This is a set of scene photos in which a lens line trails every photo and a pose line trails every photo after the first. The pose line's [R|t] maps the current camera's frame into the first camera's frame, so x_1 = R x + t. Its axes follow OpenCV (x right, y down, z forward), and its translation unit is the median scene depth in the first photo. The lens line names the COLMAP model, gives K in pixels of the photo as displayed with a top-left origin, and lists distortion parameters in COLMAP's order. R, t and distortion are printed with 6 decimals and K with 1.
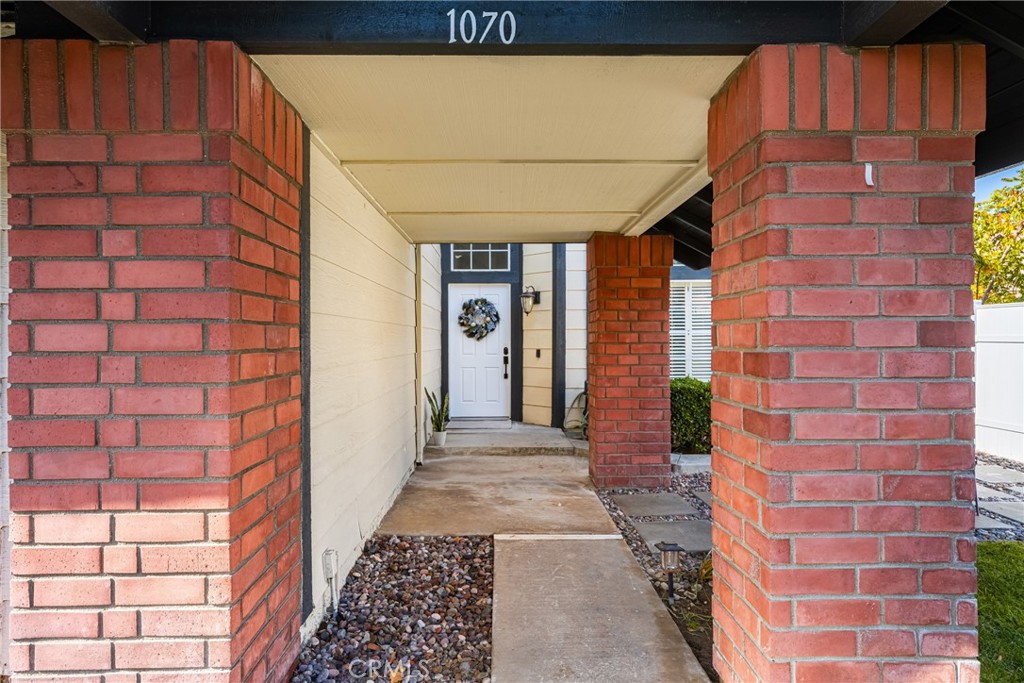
lens RADIAL K [[556.3, 0, 509.3], [0, 556.3, 340.0], [0, 0, 1]] dist [0.004742, 0.000662]
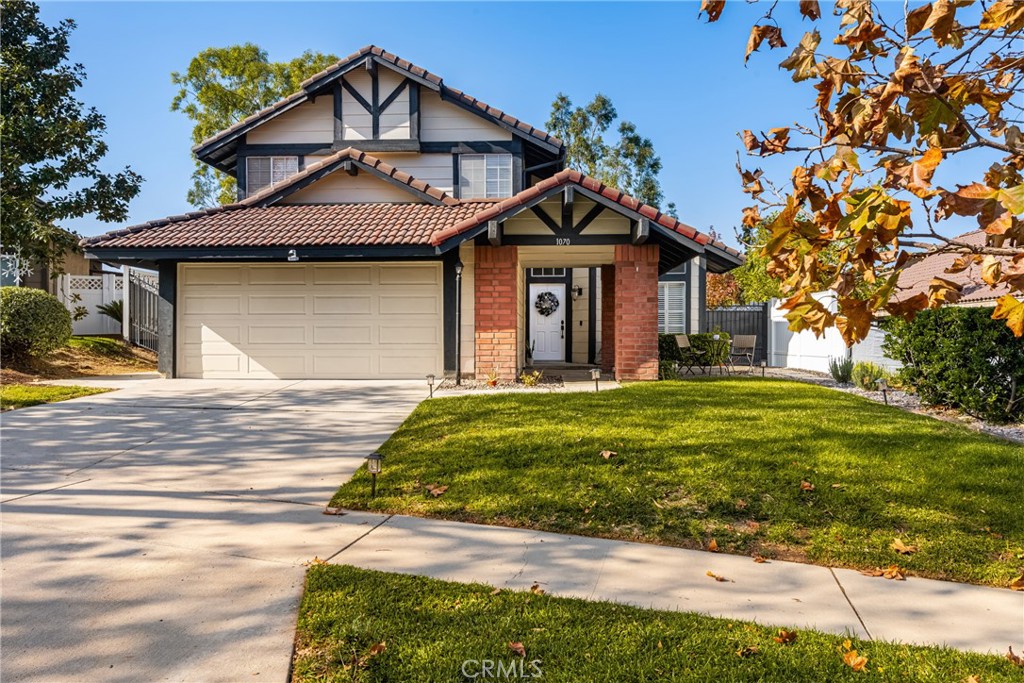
lens RADIAL K [[779.5, 0, 504.7], [0, 779.5, 341.9], [0, 0, 1]] dist [0.006352, -0.000044]
pose [[0.997762, 0.004021, -0.066738, -0.038175], [-0.004607, 0.999952, -0.008629, 0.165094], [0.066700, 0.008917, 0.997733, -2.324073]]
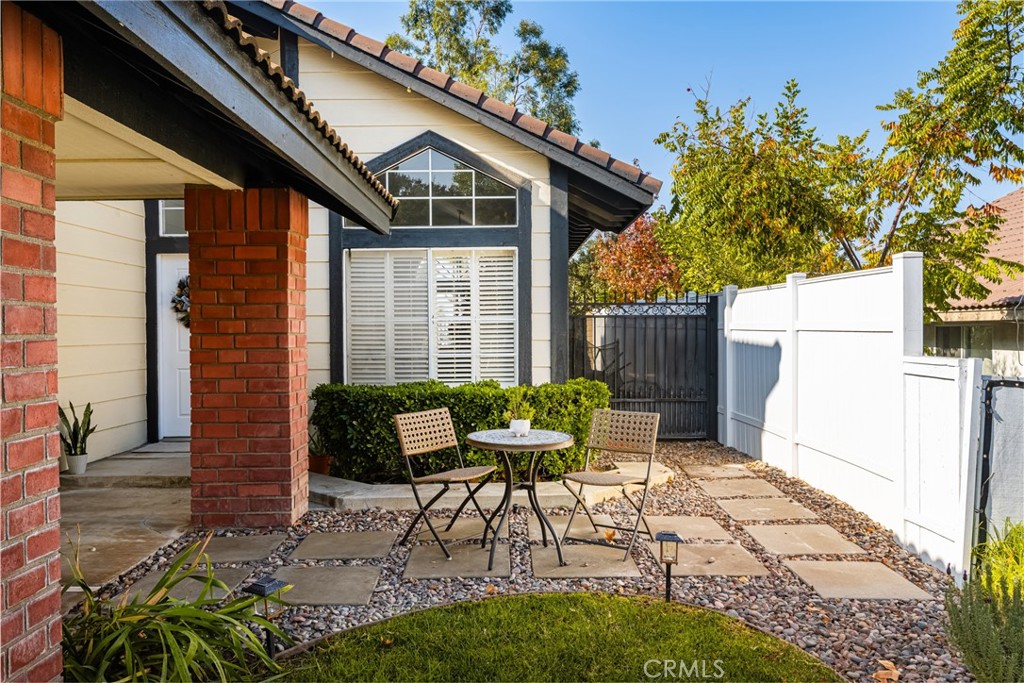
lens RADIAL K [[795.0, 0, 526.3], [0, 795.0, 338.4], [0, 0, 1]] dist [0.002876, -0.005608]
pose [[0.999950, -0.003745, -0.009236, 0.616869], [0.003820, 0.999960, 0.008061, 0.004415], [0.009205, -0.008096, 0.999925, -0.058246]]
